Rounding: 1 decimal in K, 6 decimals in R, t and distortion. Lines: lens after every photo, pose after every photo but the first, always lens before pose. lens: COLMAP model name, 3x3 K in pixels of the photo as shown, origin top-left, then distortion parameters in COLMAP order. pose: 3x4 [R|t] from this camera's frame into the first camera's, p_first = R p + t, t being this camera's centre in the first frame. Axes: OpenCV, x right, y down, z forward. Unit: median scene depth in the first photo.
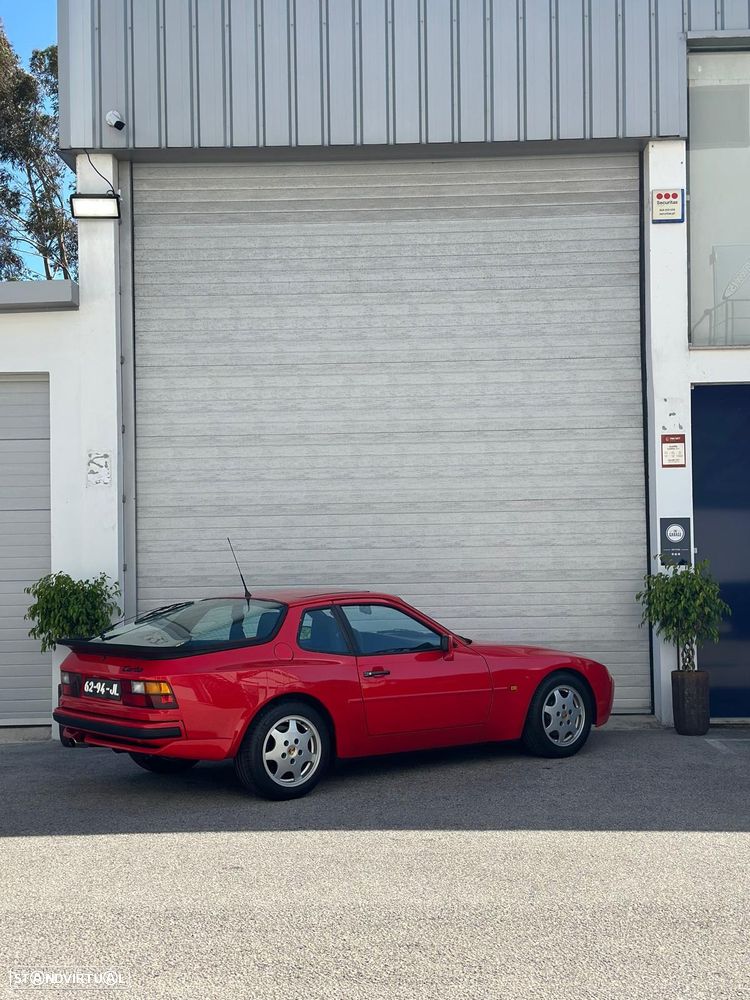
lens RADIAL K [[1432.5, 0, 371.9], [0, 1432.5, 501.3], [0, 0, 1]] dist [0.171279, -0.180096]
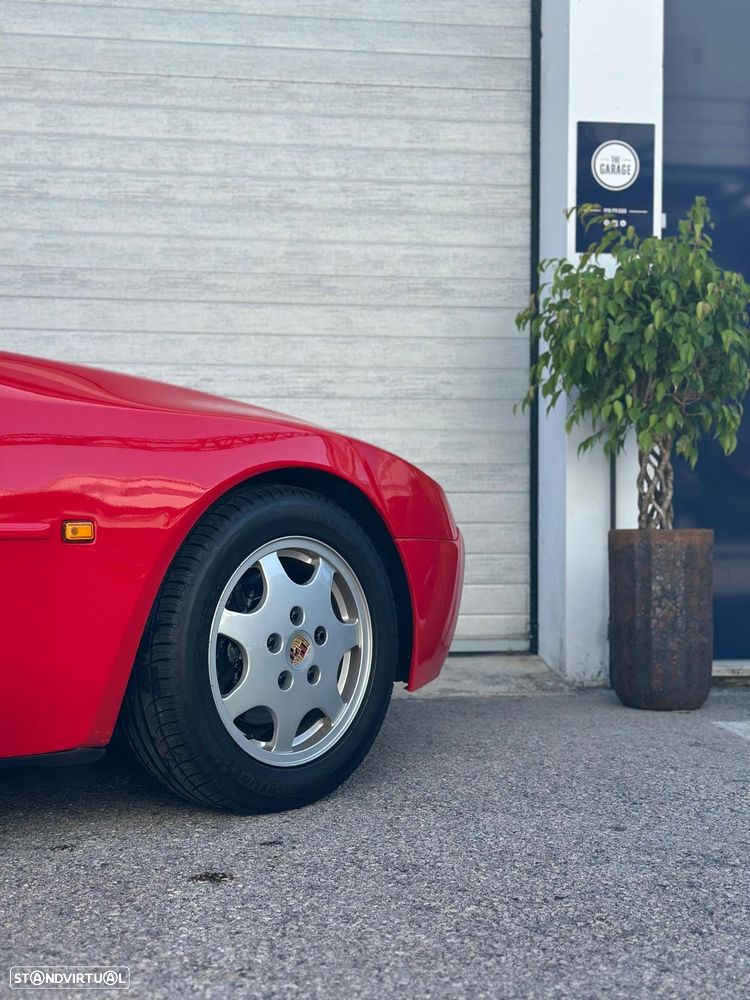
lens RADIAL K [[1432.5, 0, 371.9], [0, 1432.5, 501.3], [0, 0, 1]] dist [0.171279, -0.180096]
pose [[0.986592, 0.016809, 0.162335, 0.091359], [-0.021595, 0.999381, 0.027765, 0.100272], [-0.161768, -0.030899, 0.986345, 0.650545]]
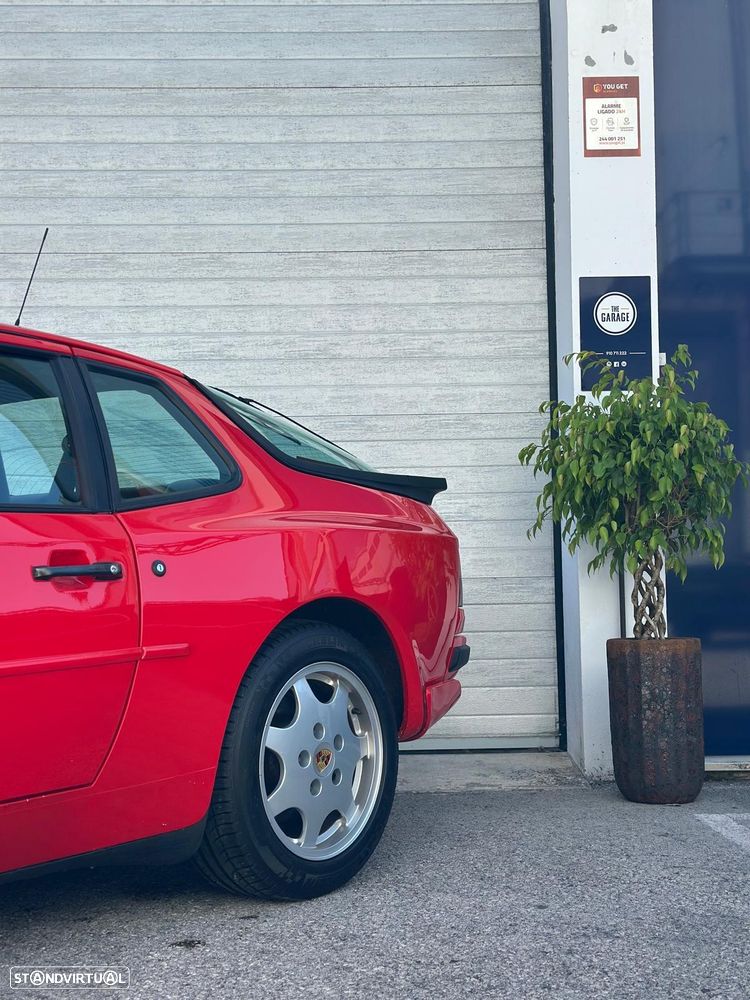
lens RADIAL K [[1432.5, 0, 371.9], [0, 1432.5, 501.3], [0, 0, 1]] dist [0.171279, -0.180096]
pose [[0.998697, 0.000851, 0.051023, 0.120397], [0.000585, 0.999605, -0.028109, 0.089135], [-0.051027, 0.028102, 0.998302, 0.596702]]
